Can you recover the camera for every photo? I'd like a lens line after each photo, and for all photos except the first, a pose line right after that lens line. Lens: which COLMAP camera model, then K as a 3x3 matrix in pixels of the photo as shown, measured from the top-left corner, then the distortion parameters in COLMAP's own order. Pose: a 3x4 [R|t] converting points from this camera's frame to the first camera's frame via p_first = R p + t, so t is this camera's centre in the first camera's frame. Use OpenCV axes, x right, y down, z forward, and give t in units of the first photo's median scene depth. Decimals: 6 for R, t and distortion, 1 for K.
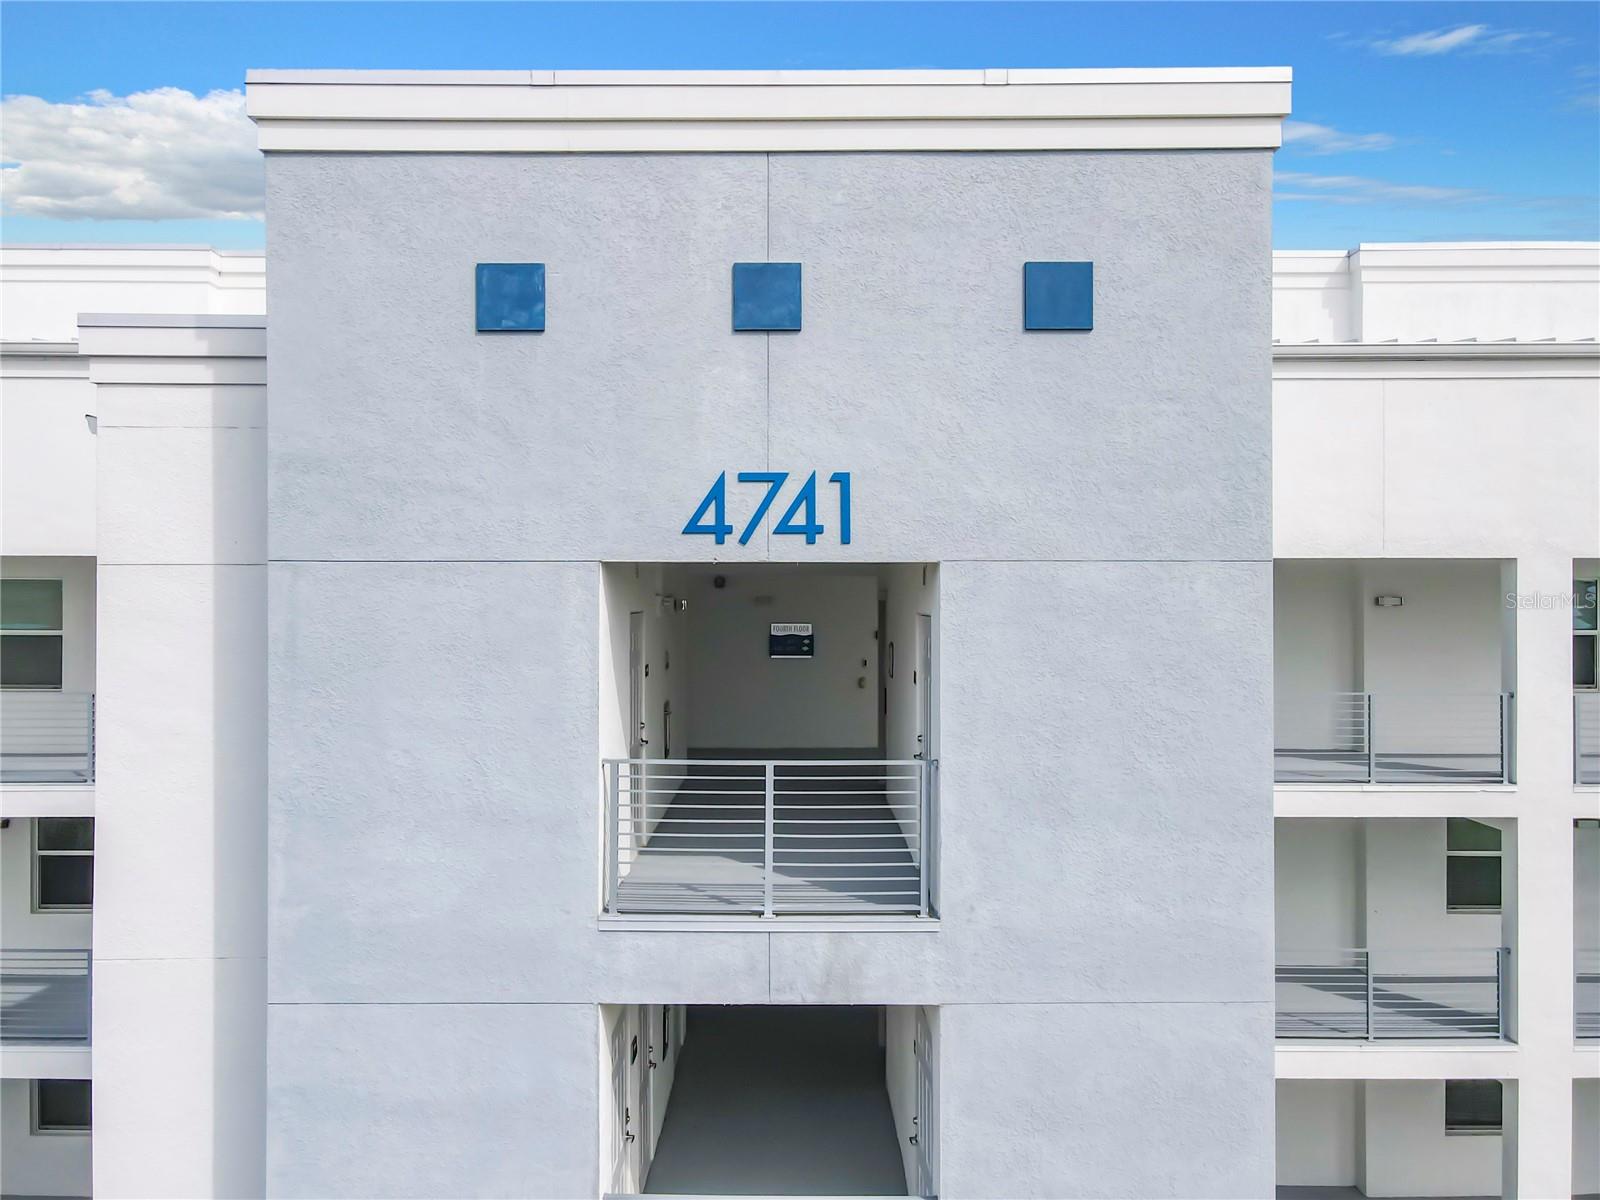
lens RADIAL K [[1174.9, 0, 782.9], [0, 1174.9, 600.0], [0, 0, 1]] dist [0.025110, -0.001422]
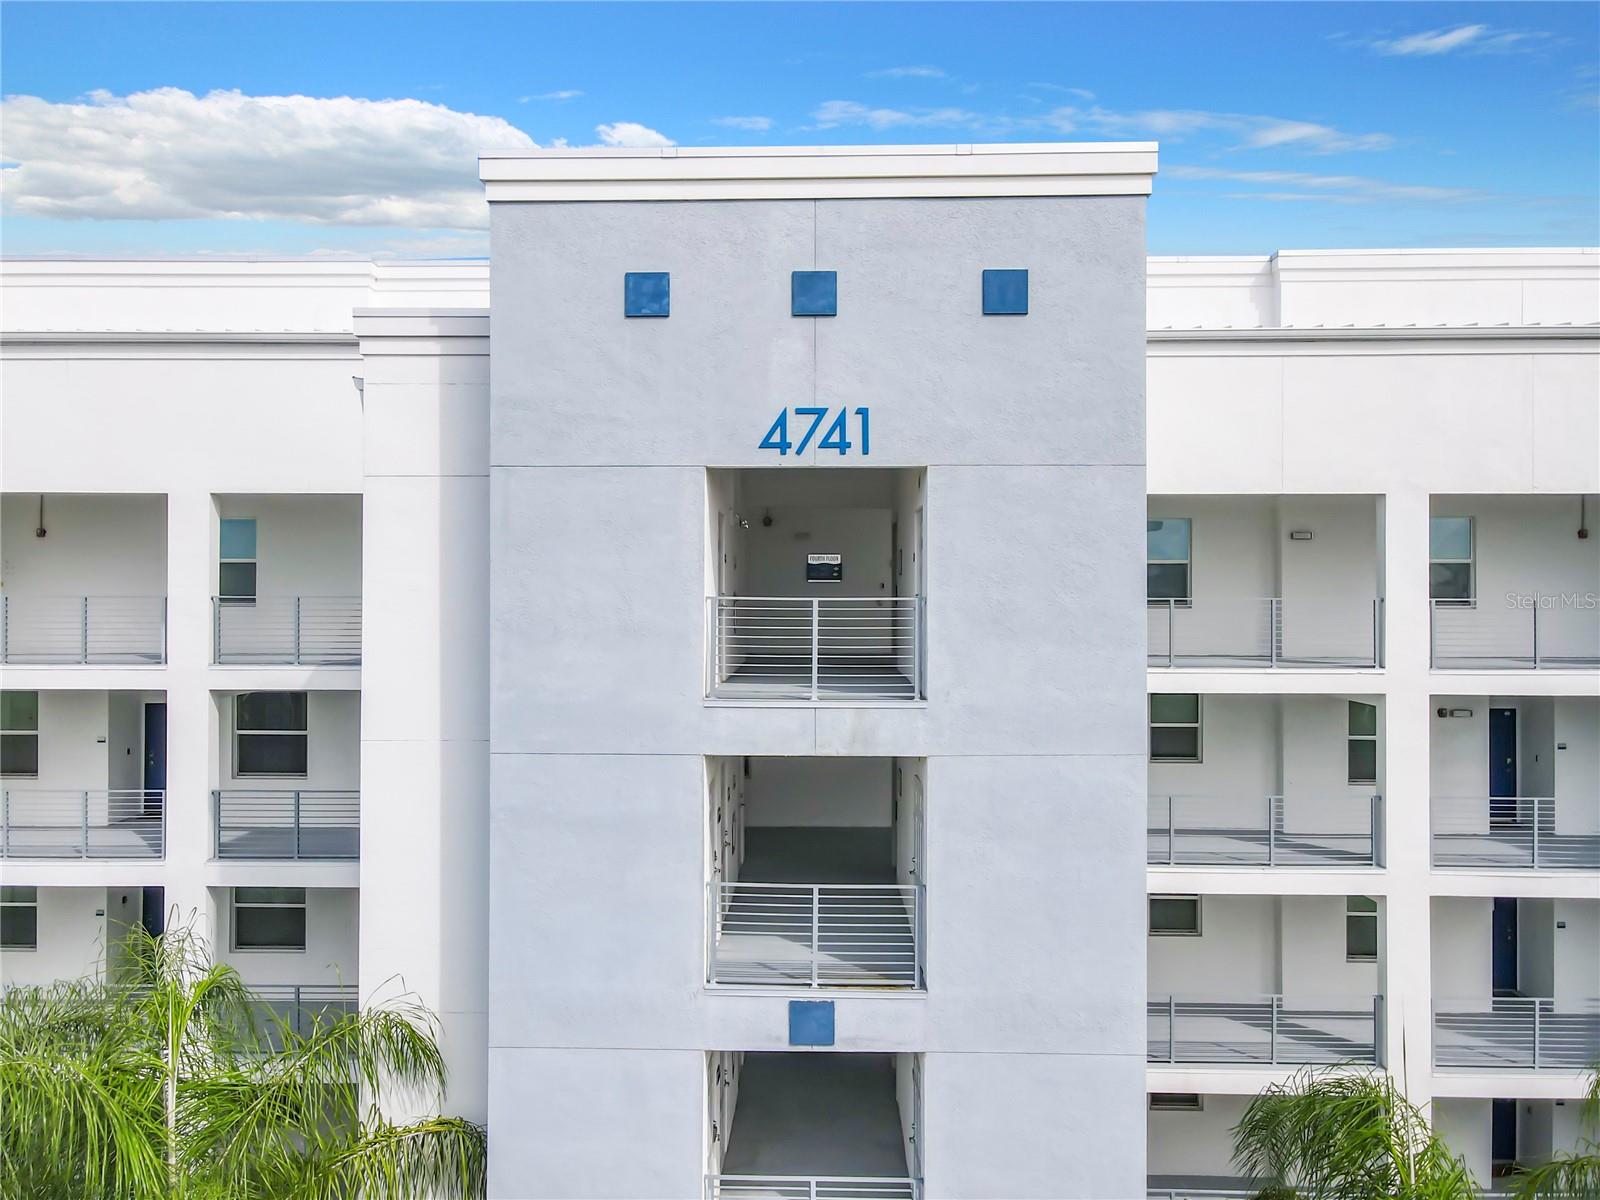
lens RADIAL K [[1174.9, 0, 779.9], [0, 1174.9, 595.9], [0, 0, 1]] dist [0.025110, -0.001422]
pose [[0.999727, 0.001303, -0.023307, -0.021897], [-0.001403, 0.999990, -0.004257, 0.141656], [0.023302, 0.004289, 0.999719, -0.525961]]
